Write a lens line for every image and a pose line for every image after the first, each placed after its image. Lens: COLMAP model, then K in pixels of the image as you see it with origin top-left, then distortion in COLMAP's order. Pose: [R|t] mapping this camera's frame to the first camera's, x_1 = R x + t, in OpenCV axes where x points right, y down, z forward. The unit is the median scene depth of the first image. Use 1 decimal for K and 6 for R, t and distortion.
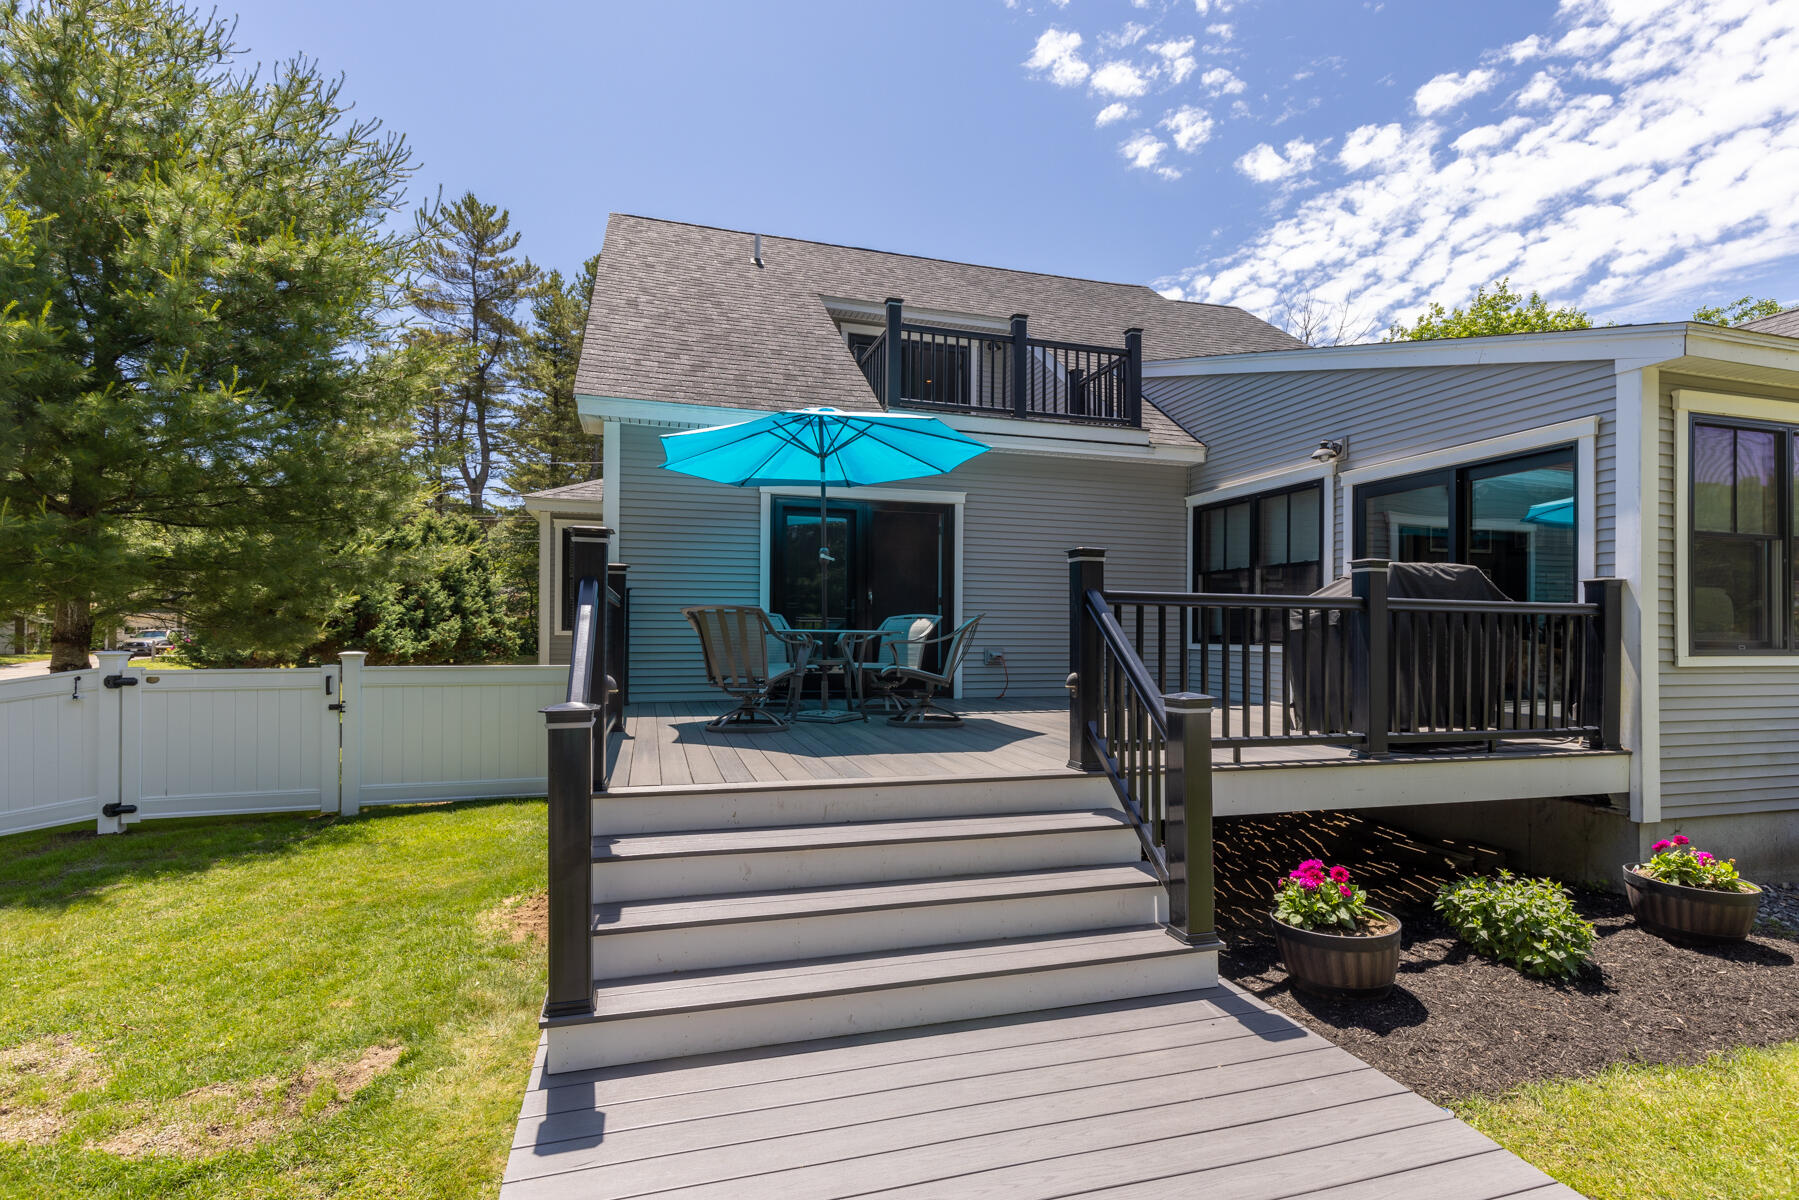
lens RADIAL K [[824.8, 0, 946.2], [0, 824.8, 617.7], [0, 0, 1]] dist [0.002892, 0.000362]
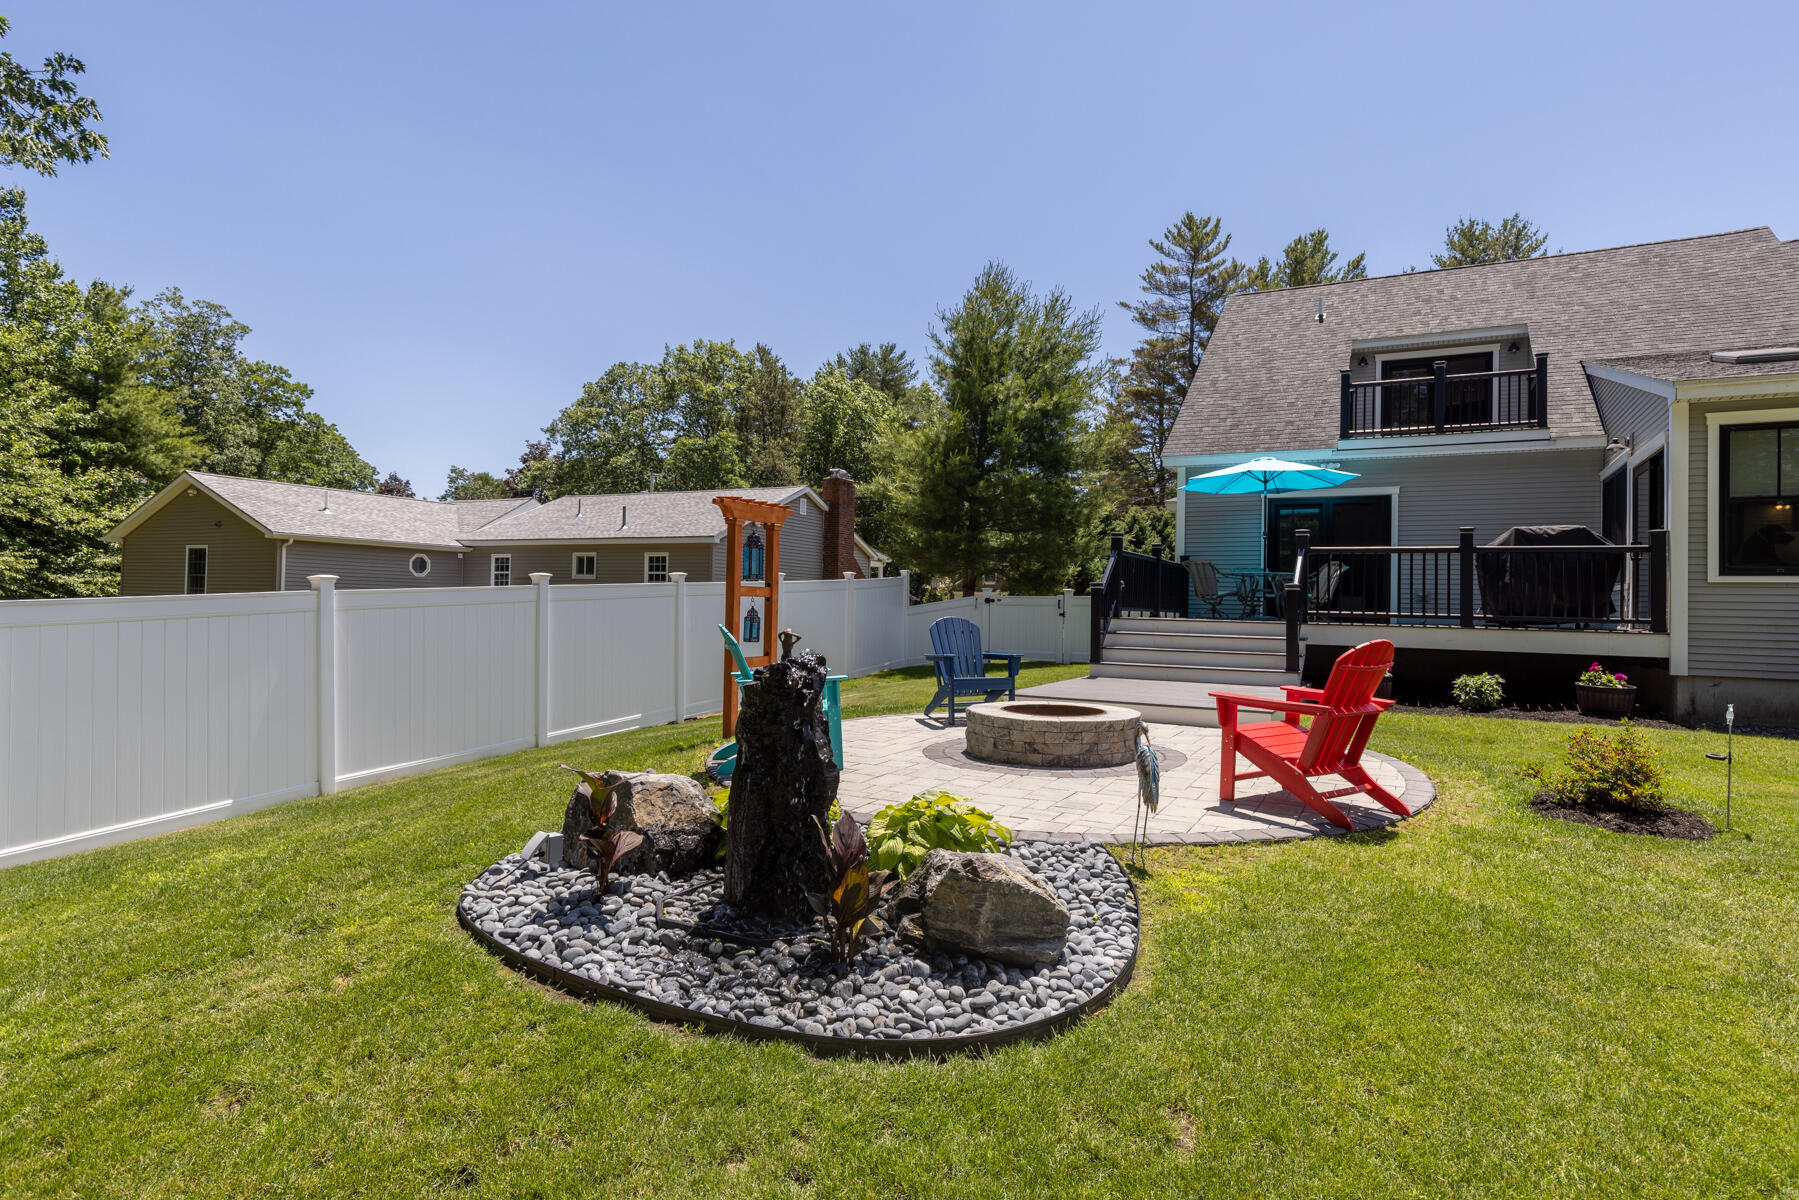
lens RADIAL K [[902.7, 0, 899.5], [0, 902.7, 600.0], [0, 0, 1]] dist [0.001436, -0.000188]
pose [[0.663764, 0.010037, -0.747874, 0.577981], [-0.010543, 0.999936, 0.004062, 0.051761], [0.747867, 0.005188, 0.663828, -0.686999]]
